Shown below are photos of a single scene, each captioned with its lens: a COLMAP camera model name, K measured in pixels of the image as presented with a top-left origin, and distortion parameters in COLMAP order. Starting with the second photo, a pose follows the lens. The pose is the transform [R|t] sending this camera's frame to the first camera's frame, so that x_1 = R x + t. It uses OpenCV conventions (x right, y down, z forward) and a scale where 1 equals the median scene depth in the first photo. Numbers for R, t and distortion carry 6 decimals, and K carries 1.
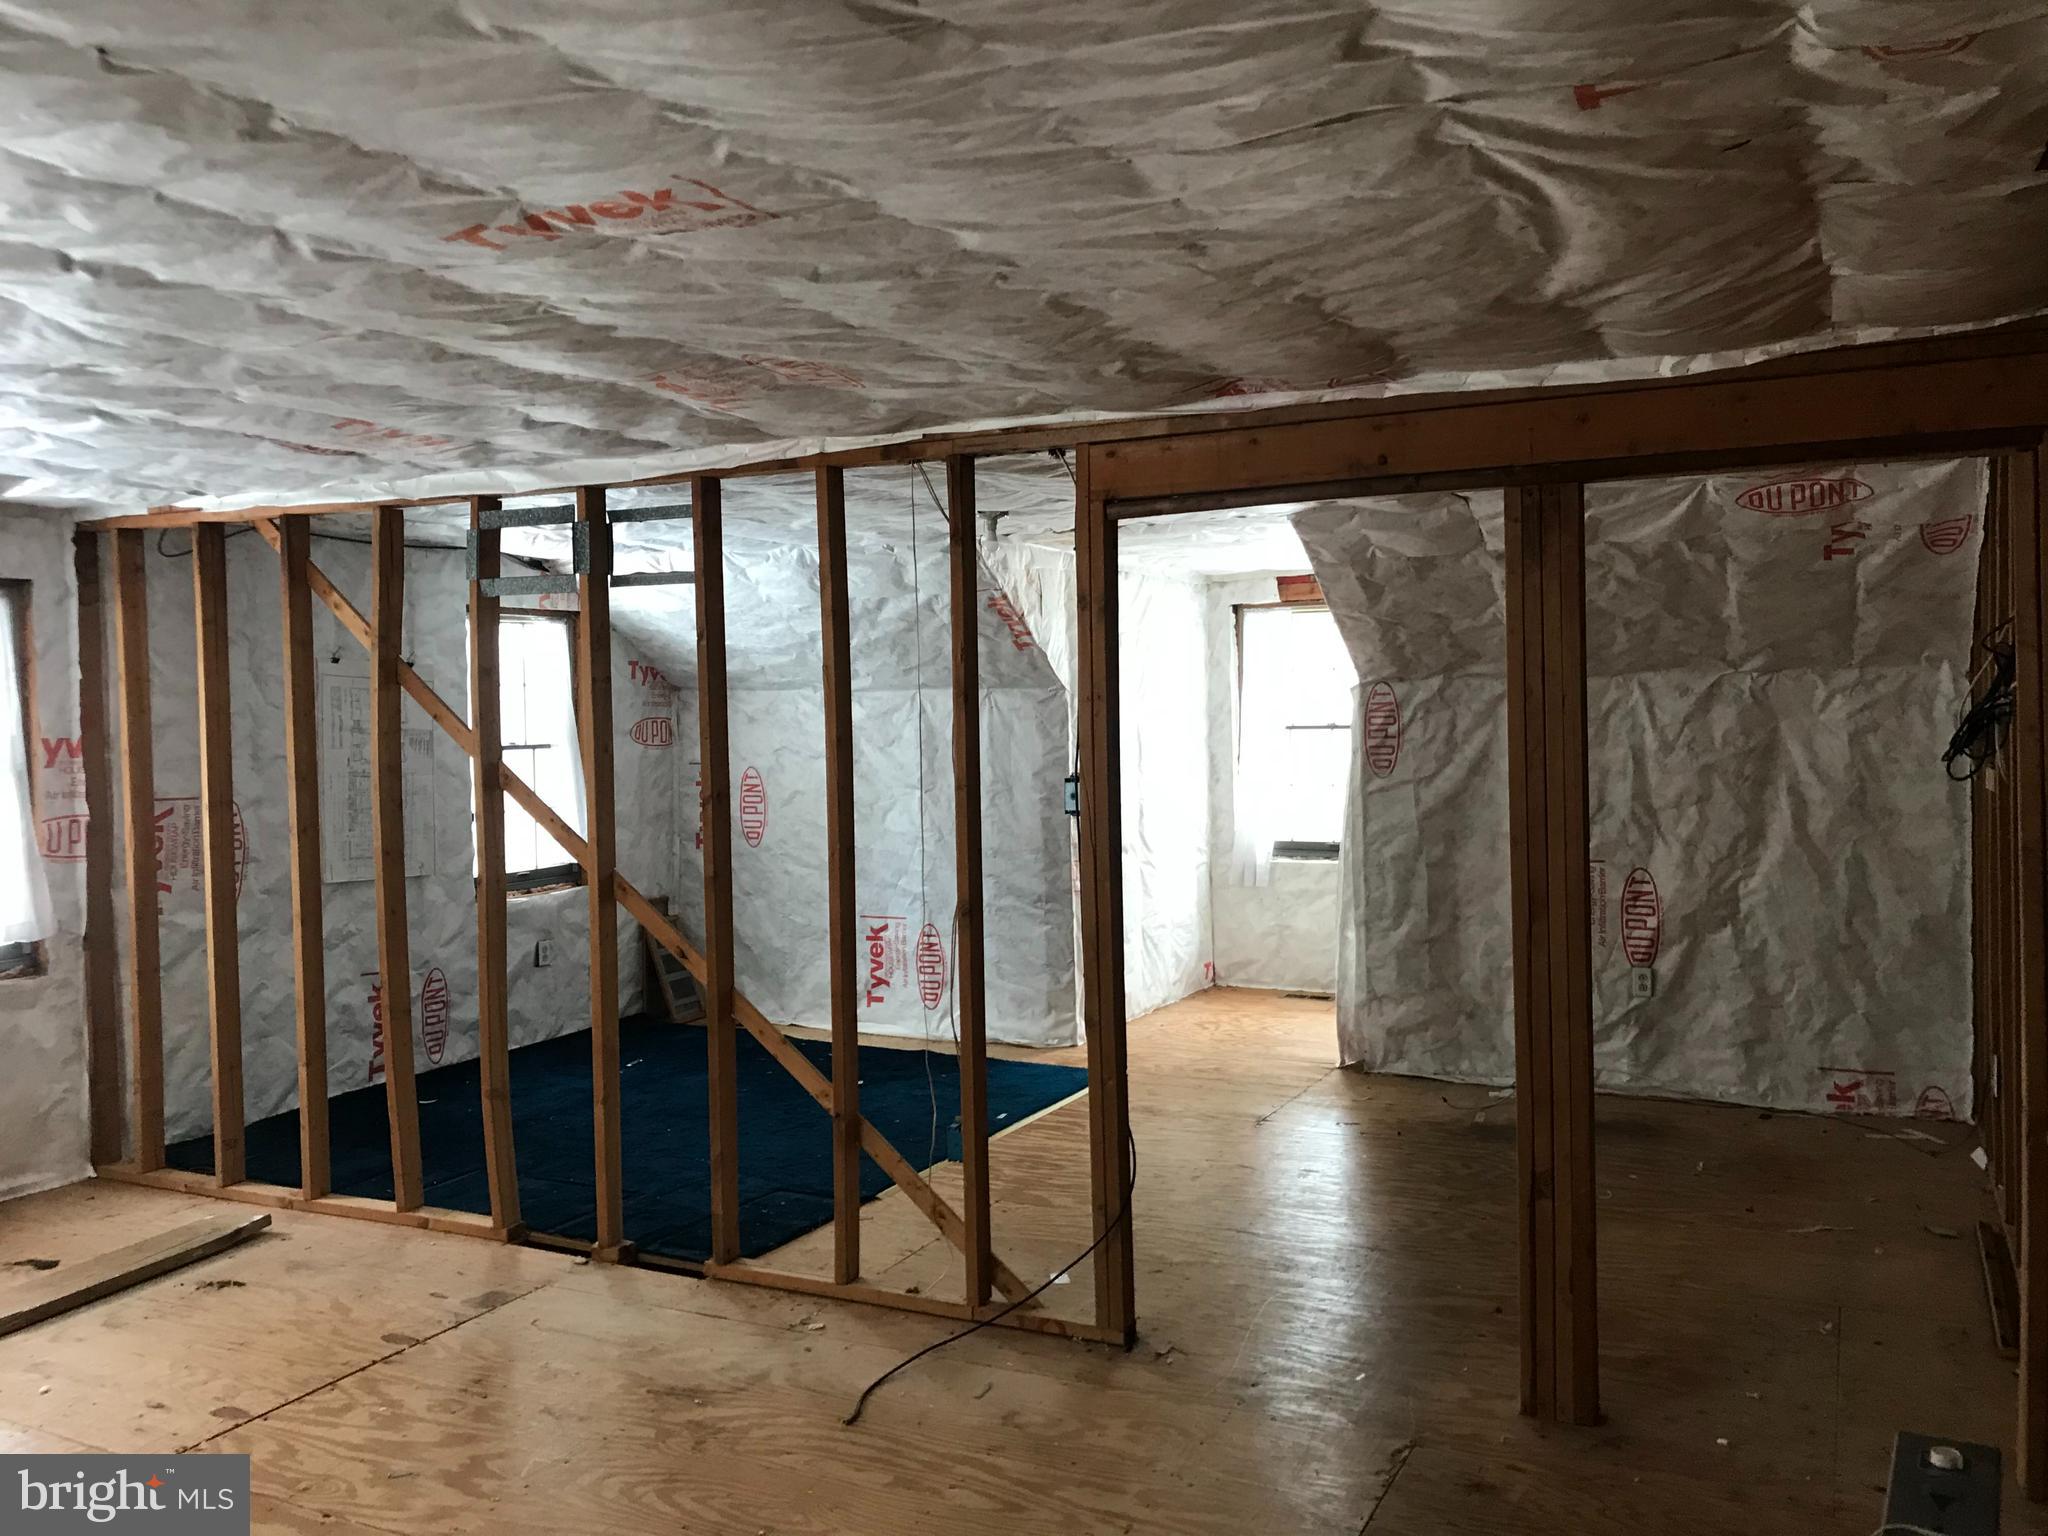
lens RADIAL K [[1696.9, 0, 1029.9], [0, 1696.9, 757.4], [0, 0, 1]] dist [0.047928, -0.075666]
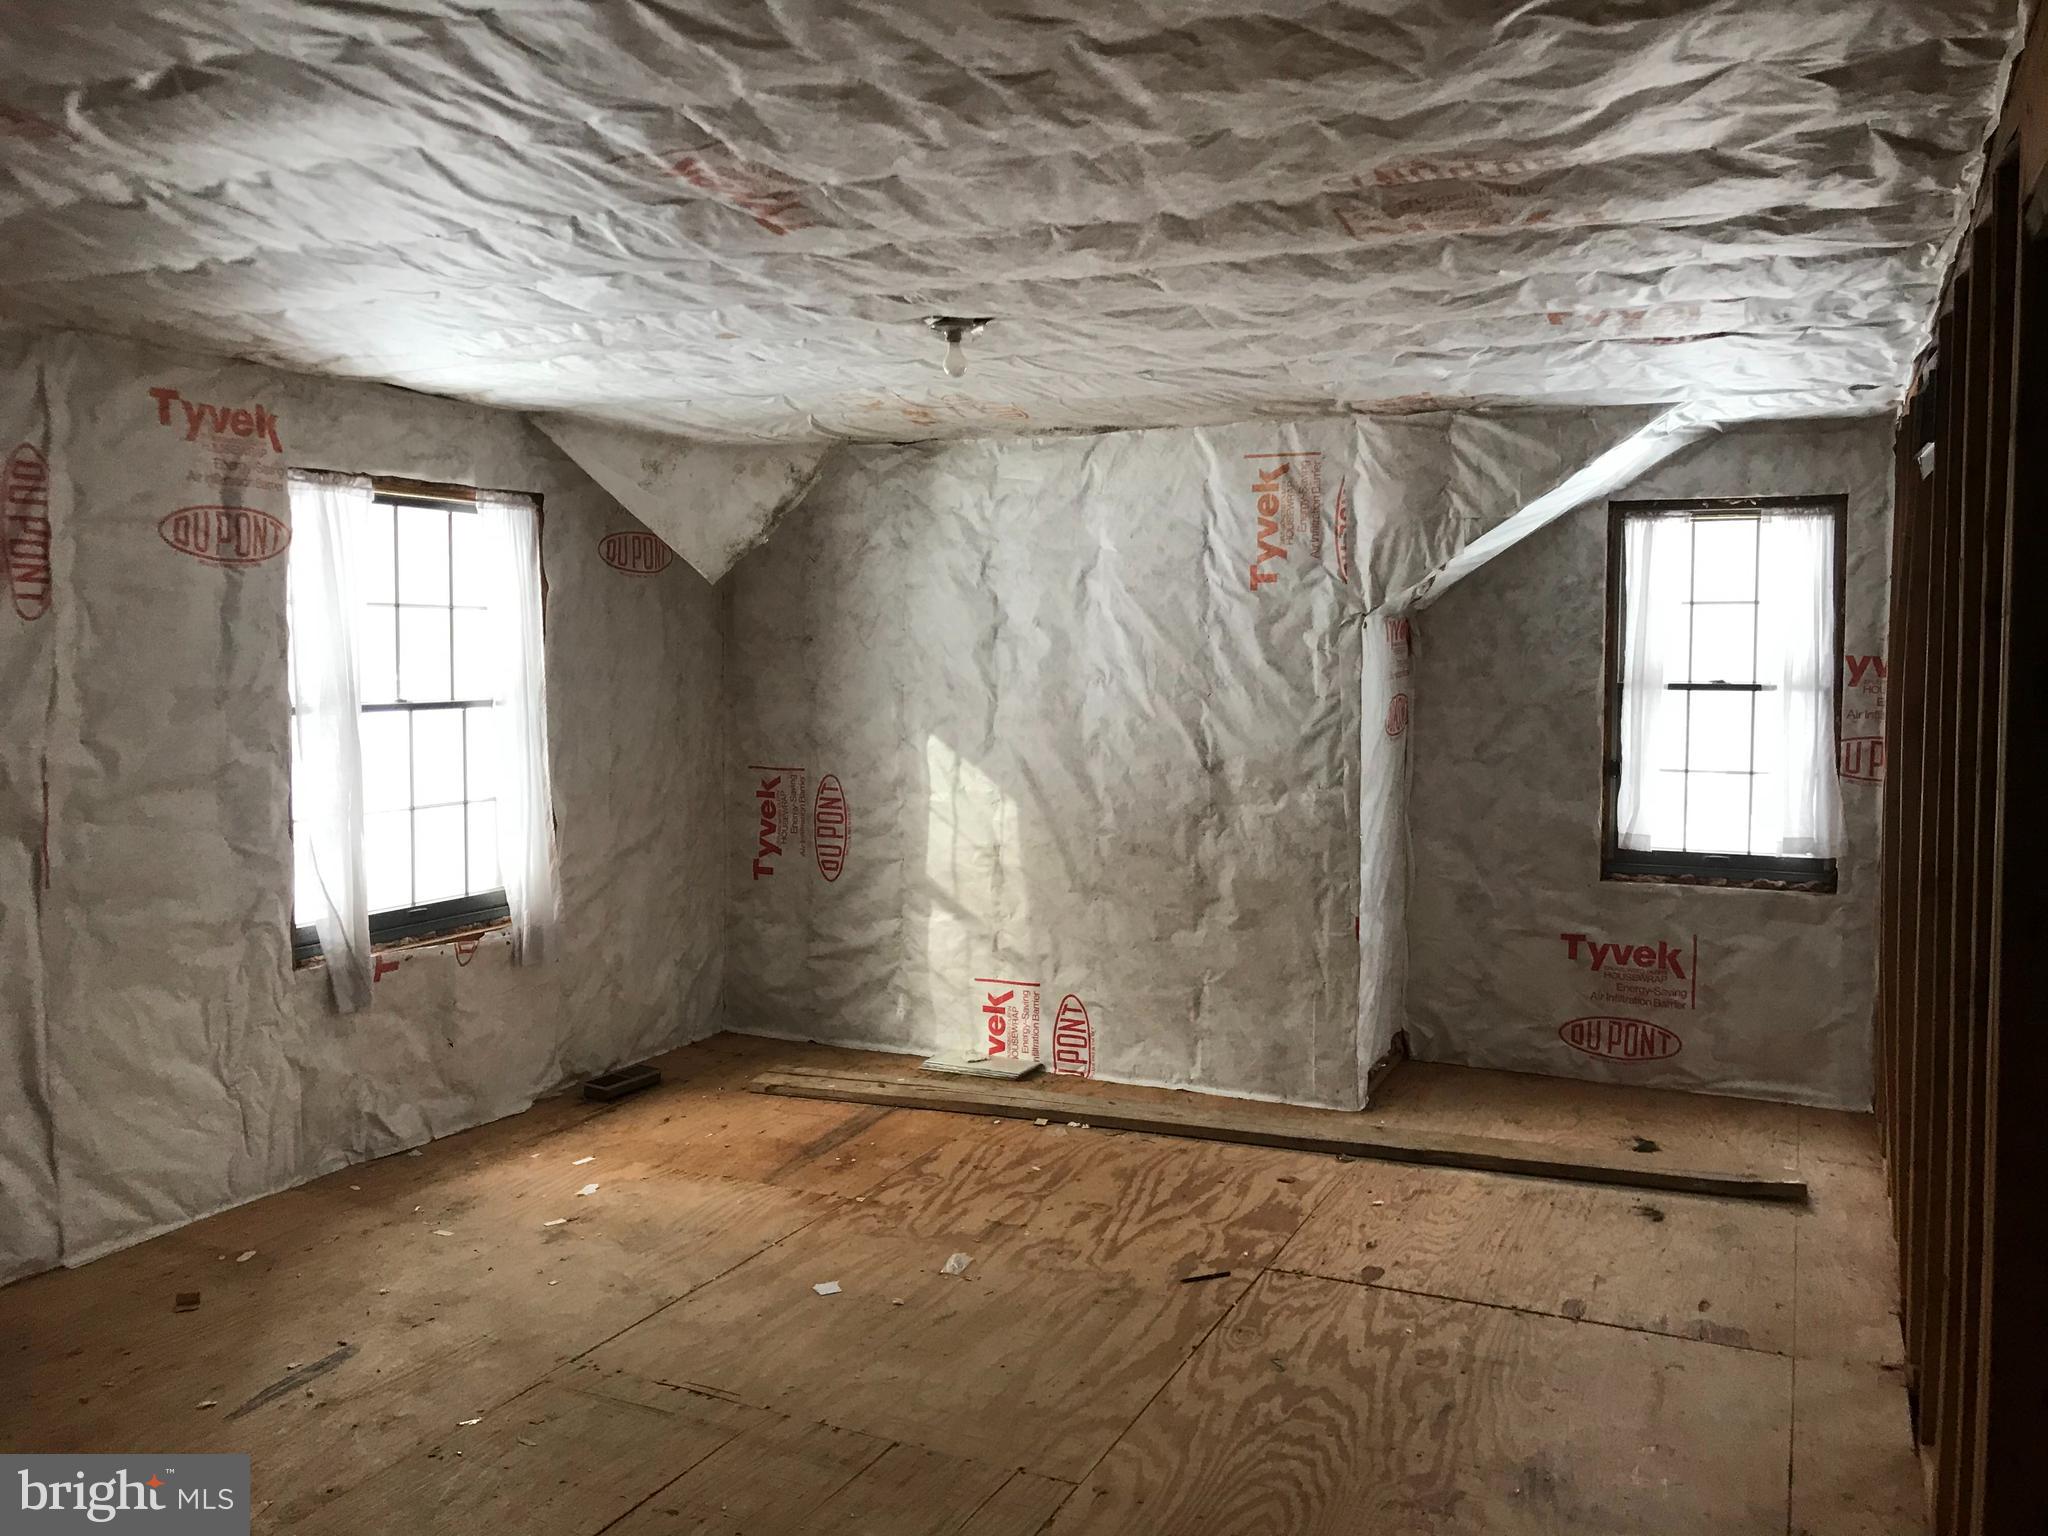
lens RADIAL K [[1696.9, 0, 1032.8], [0, 1696.9, 771.3], [0, 0, 1]] dist [0.047928, -0.075666]
pose [[0.024195, 0.096169, -0.995071, 0.481316], [-0.040901, 0.994624, 0.095131, -0.023429], [0.998870, 0.038397, 0.027999, 0.623209]]
